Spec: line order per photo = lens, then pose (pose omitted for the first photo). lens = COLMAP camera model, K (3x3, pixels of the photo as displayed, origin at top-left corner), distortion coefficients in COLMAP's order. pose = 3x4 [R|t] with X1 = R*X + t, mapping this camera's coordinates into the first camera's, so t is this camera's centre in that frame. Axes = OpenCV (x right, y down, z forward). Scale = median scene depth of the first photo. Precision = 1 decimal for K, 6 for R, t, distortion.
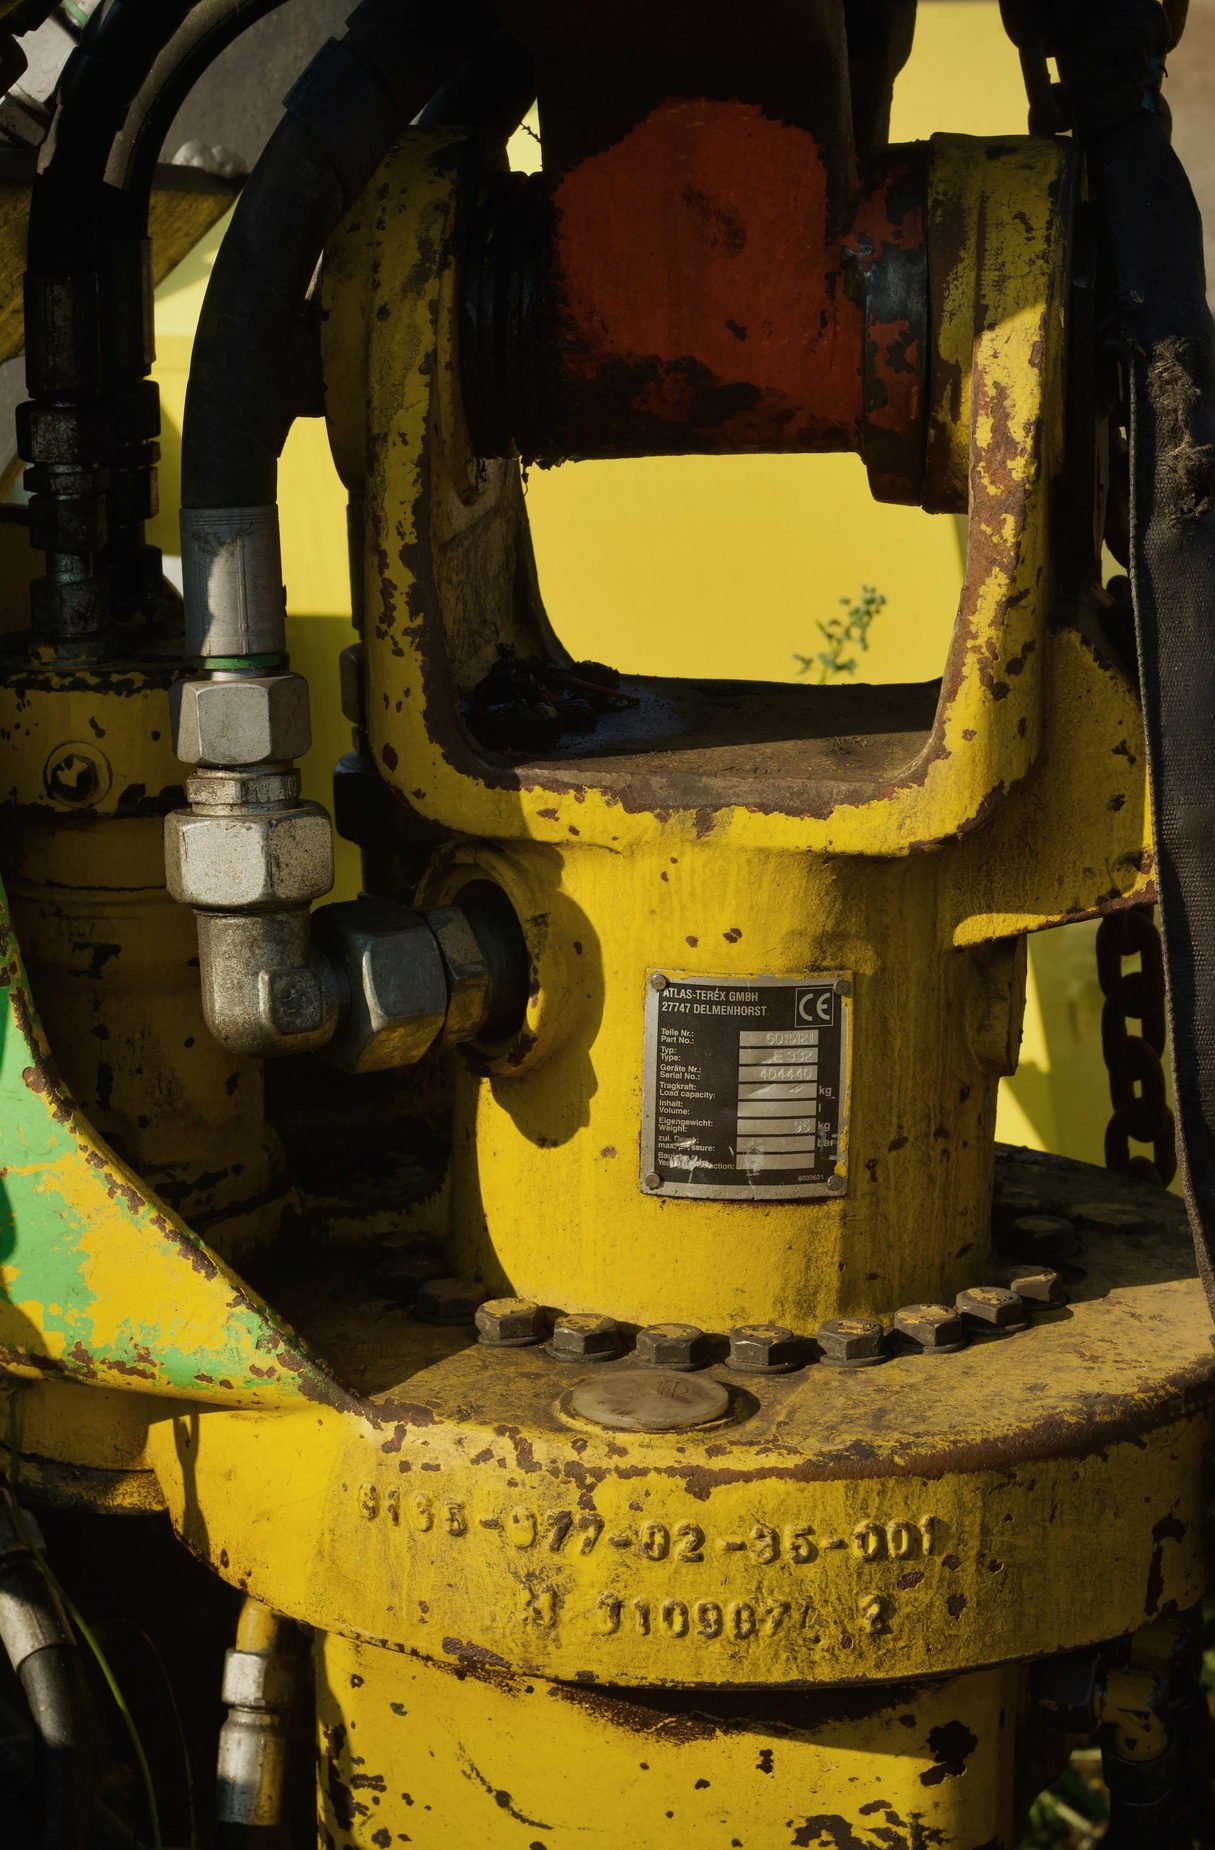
lens RADIAL K [[4596.0, 0, 607.5], [0, 4596.0, 925.0], [0, 0, 1]] dist [-0.068705, -0.321953]
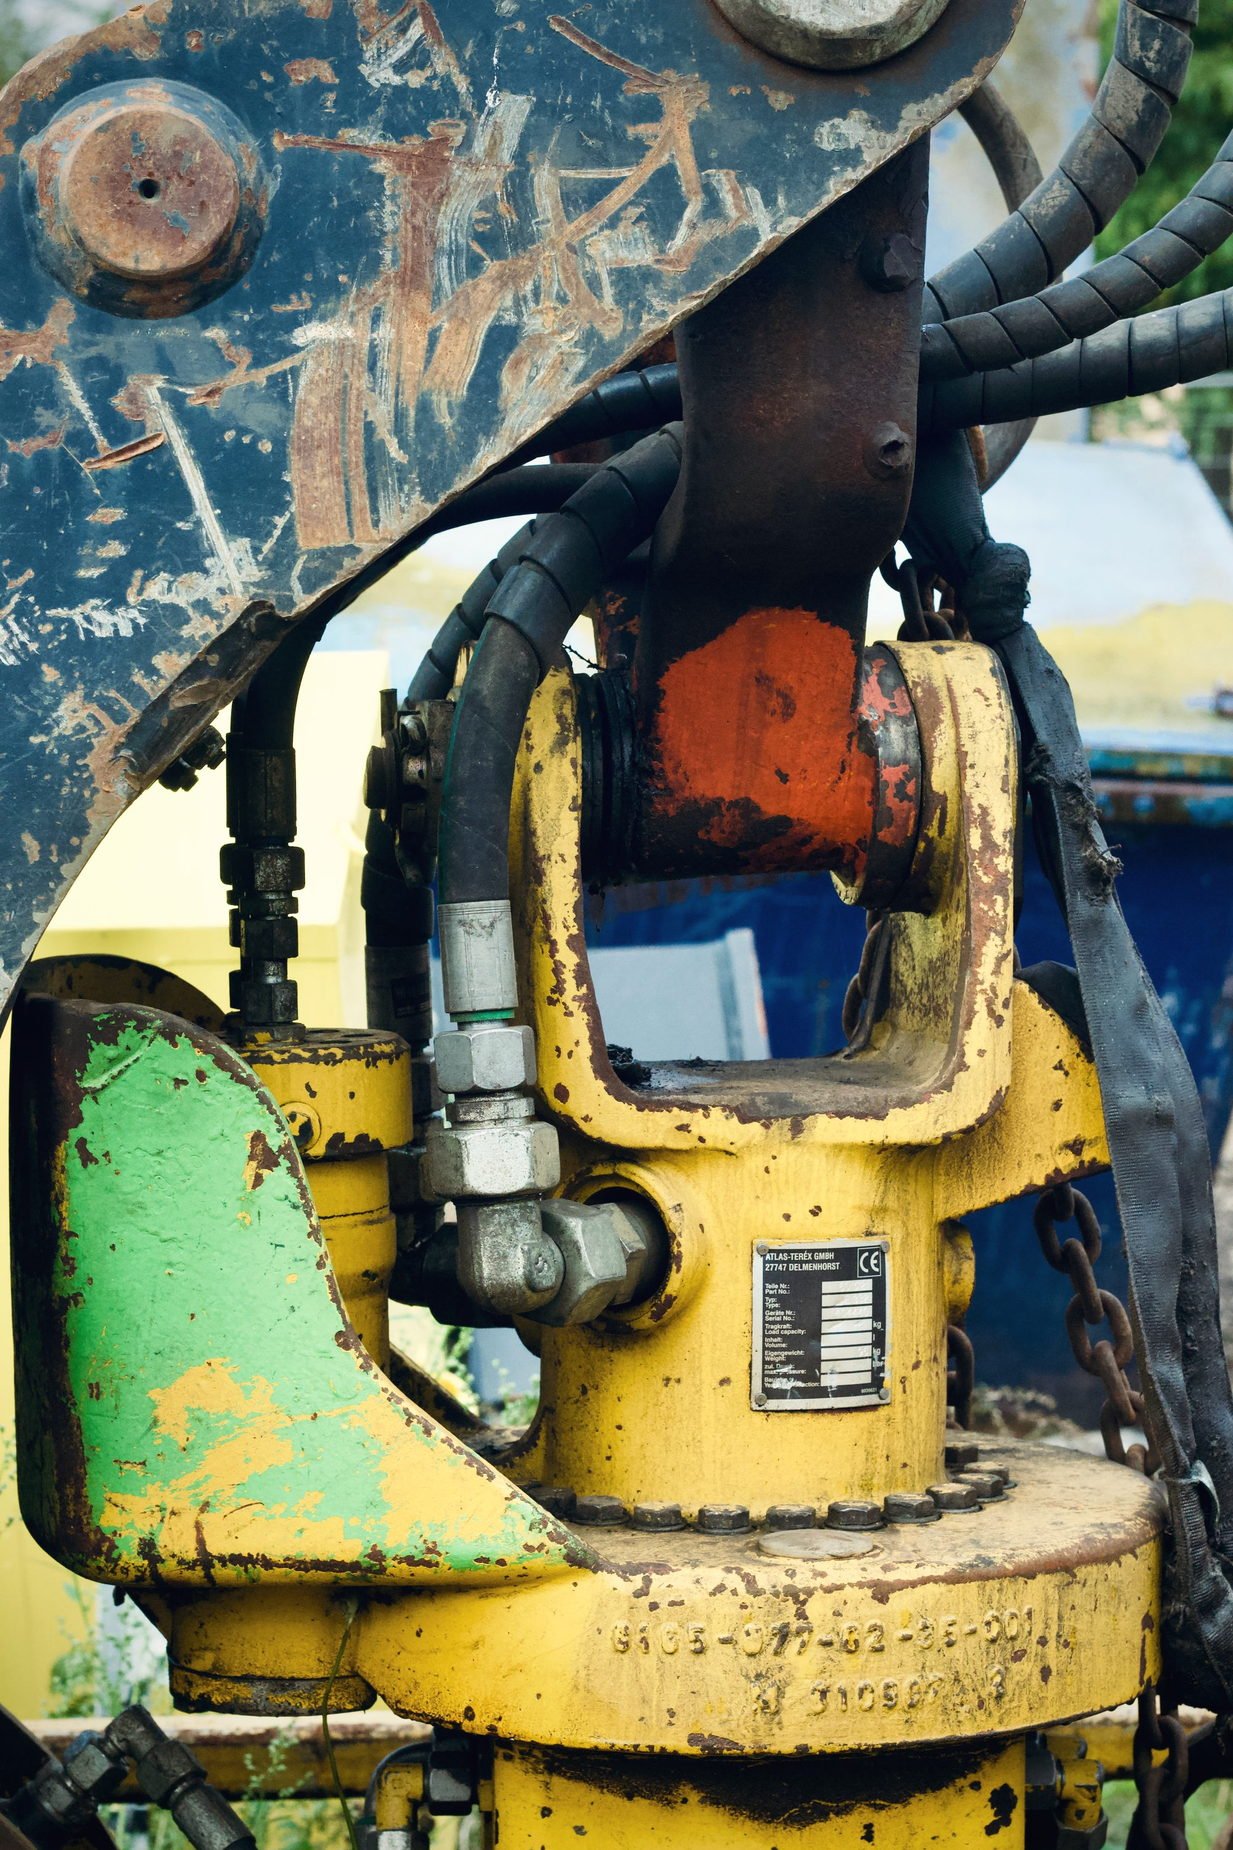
lens RADIAL K [[4563.8, 0, 616.5], [0, 4563.8, 925.0], [0, 0, 1]] dist [-0.090857, 0.115106]
pose [[0.942949, -0.026094, 0.331913, -0.480569], [0.081714, 0.984570, -0.154741, 0.124657], [-0.322753, 0.173035, 0.930532, -0.260985]]
